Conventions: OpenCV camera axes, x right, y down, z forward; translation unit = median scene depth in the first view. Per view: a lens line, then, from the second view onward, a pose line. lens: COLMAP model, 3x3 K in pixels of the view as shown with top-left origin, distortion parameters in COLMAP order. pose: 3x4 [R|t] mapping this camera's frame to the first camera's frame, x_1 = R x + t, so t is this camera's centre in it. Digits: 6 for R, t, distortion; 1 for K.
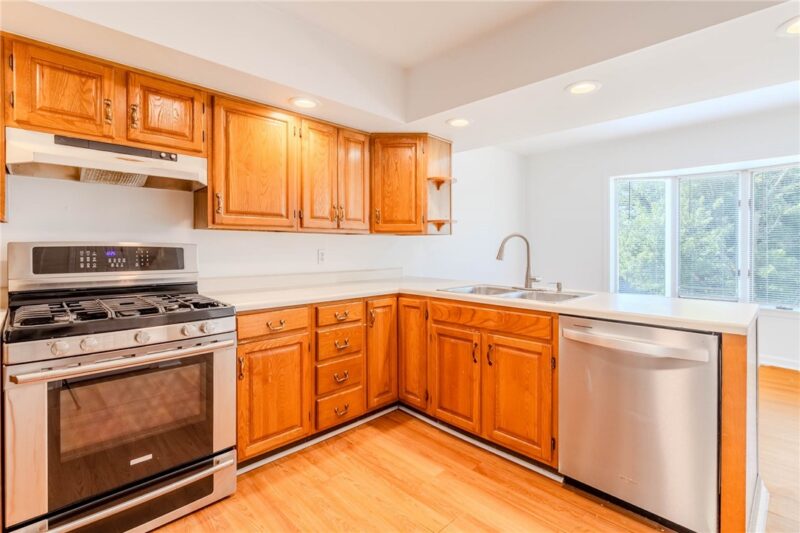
lens RADIAL K [[373.6, 0, 407.8], [0, 373.6, 252.2], [0, 0, 1]] dist [0.001063, 0.000514]
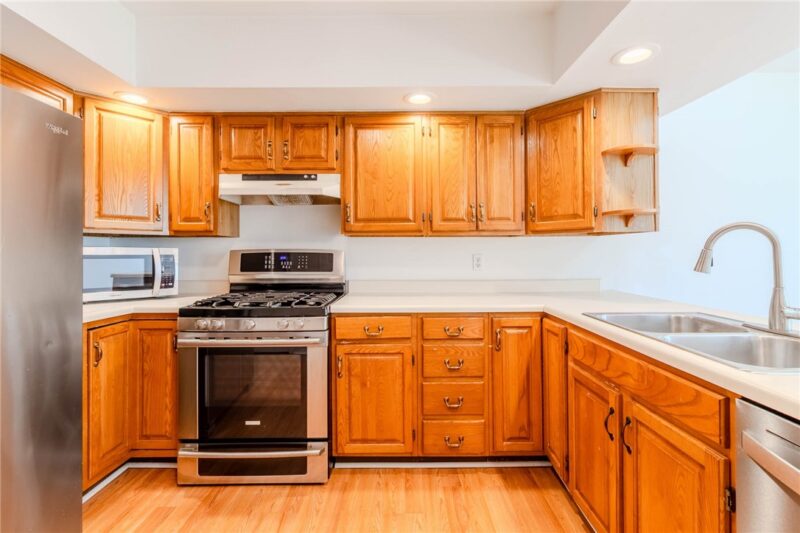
lens RADIAL K [[373.6, 0, 407.8], [0, 373.6, 252.2], [0, 0, 1]] dist [0.001063, 0.000514]
pose [[0.711435, -0.005366, -0.702732, 0.375046], [-0.002673, 0.999943, -0.010342, -0.003647], [0.702747, 0.009236, 0.711380, 0.326630]]
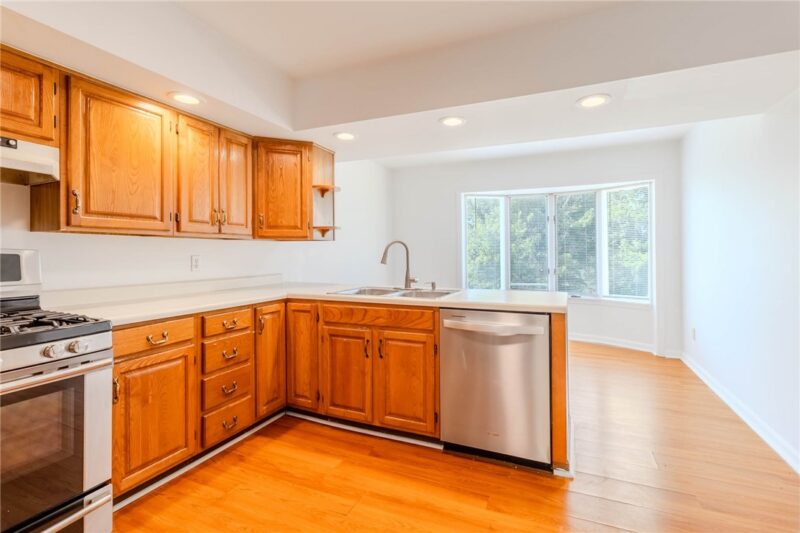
lens RADIAL K [[373.6, 0, 407.8], [0, 373.6, 252.2], [0, 0, 1]] dist [0.001063, 0.000514]
pose [[0.929112, -0.003410, 0.369782, -0.112913], [0.009023, 0.999869, -0.013453, 0.001945], [-0.369688, 0.015836, 0.929021, -0.068045]]
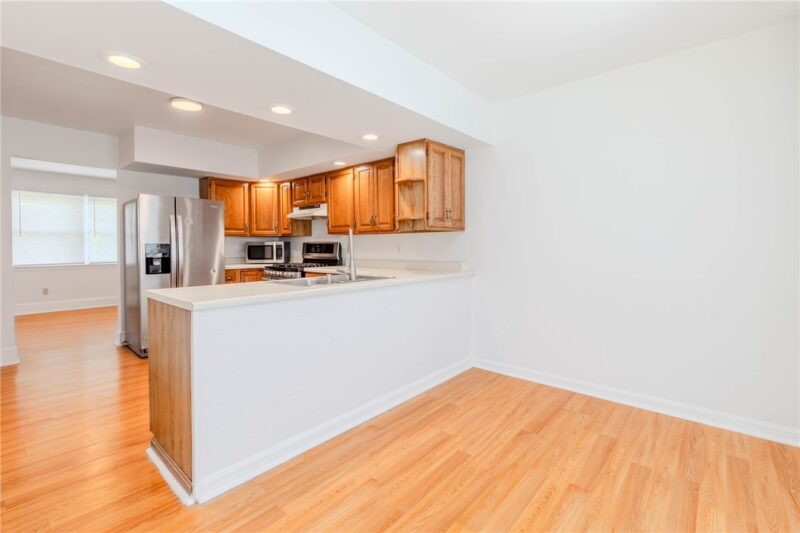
lens RADIAL K [[373.6, 0, 407.8], [0, 373.6, 252.2], [0, 0, 1]] dist [0.001063, 0.000514]
pose [[0.072595, 0.016820, -0.997220, 1.605172], [-0.003896, 0.999855, 0.016581, -0.002294], [0.997354, 0.002682, 0.072650, 1.242414]]
